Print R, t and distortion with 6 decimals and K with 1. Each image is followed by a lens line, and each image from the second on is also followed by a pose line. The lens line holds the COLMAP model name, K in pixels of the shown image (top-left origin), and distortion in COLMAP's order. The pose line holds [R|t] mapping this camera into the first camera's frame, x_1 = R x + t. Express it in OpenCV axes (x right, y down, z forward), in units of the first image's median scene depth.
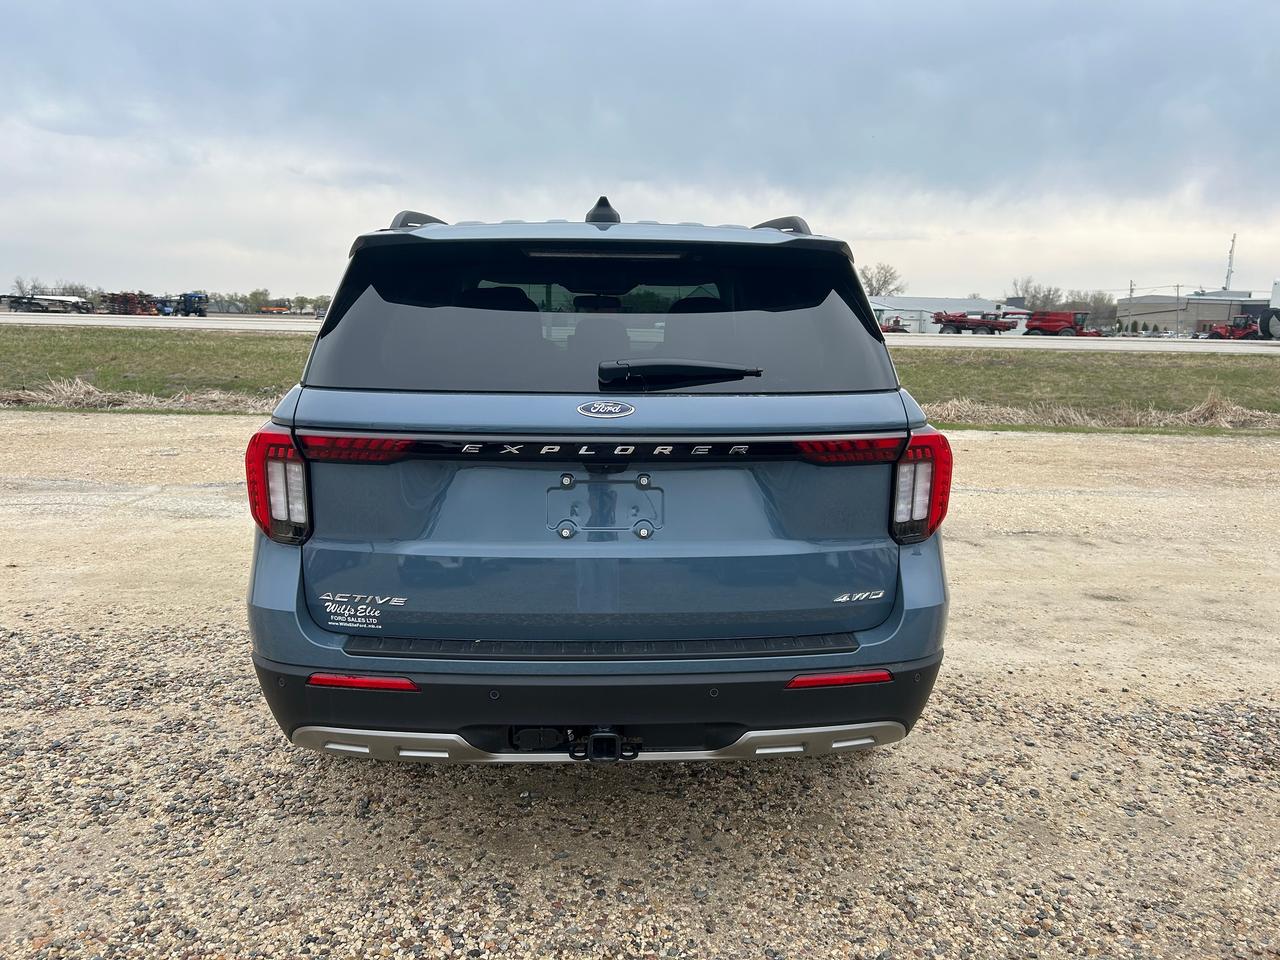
lens RADIAL K [[1001.7, 0, 639.2], [0, 1001.7, 490.5], [0, 0, 1]] dist [0.037388, -0.003304]
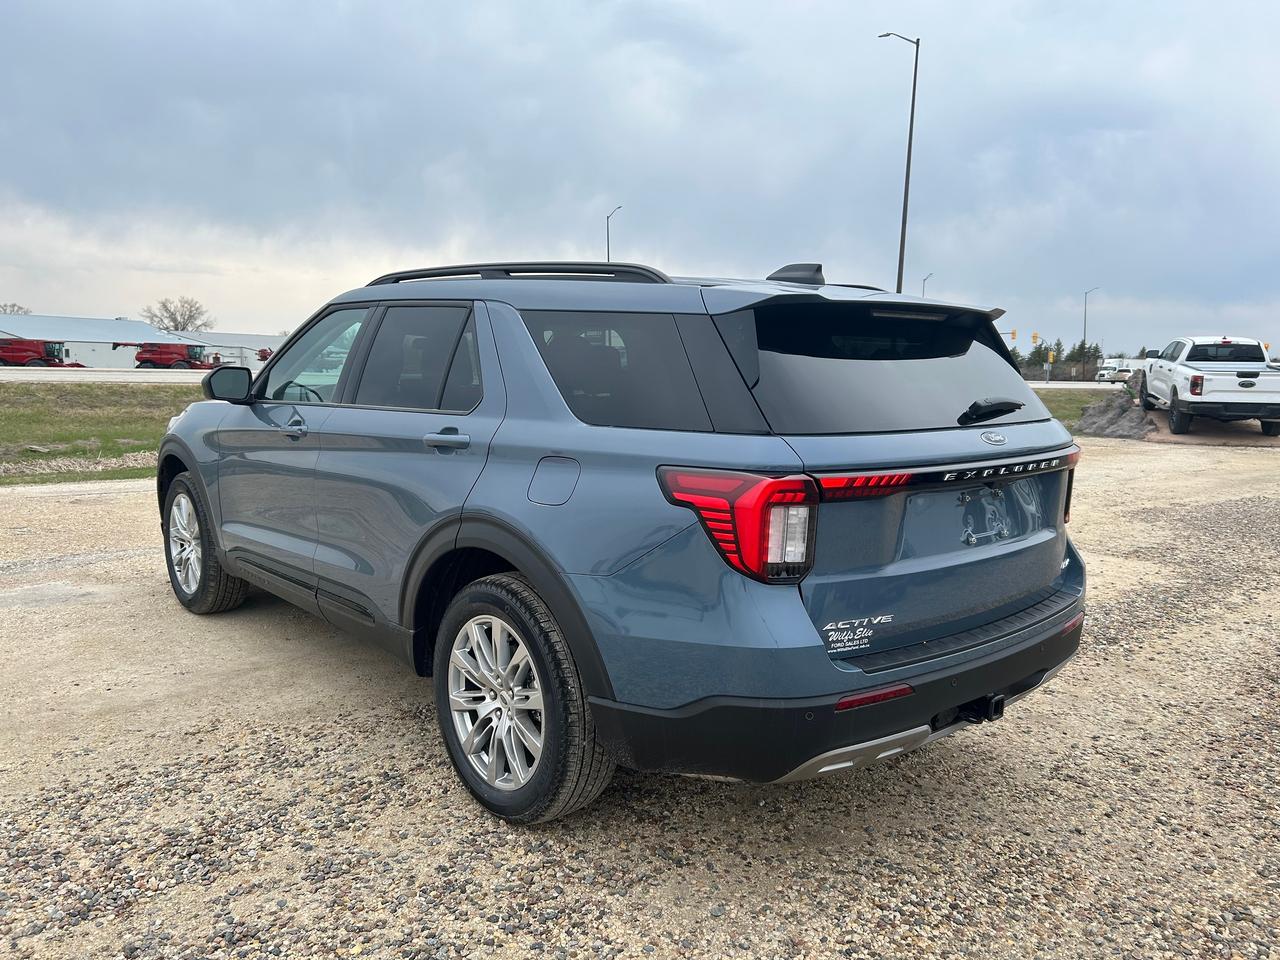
lens RADIAL K [[1001.7, 0, 641.5], [0, 1001.7, 471.5], [0, 0, 1]] dist [0.037388, -0.003304]
pose [[0.787941, -0.075422, 0.611114, -0.985650], [0.108266, 0.993978, -0.016920, -0.056199], [-0.606157, 0.079495, 0.791362, 0.227825]]
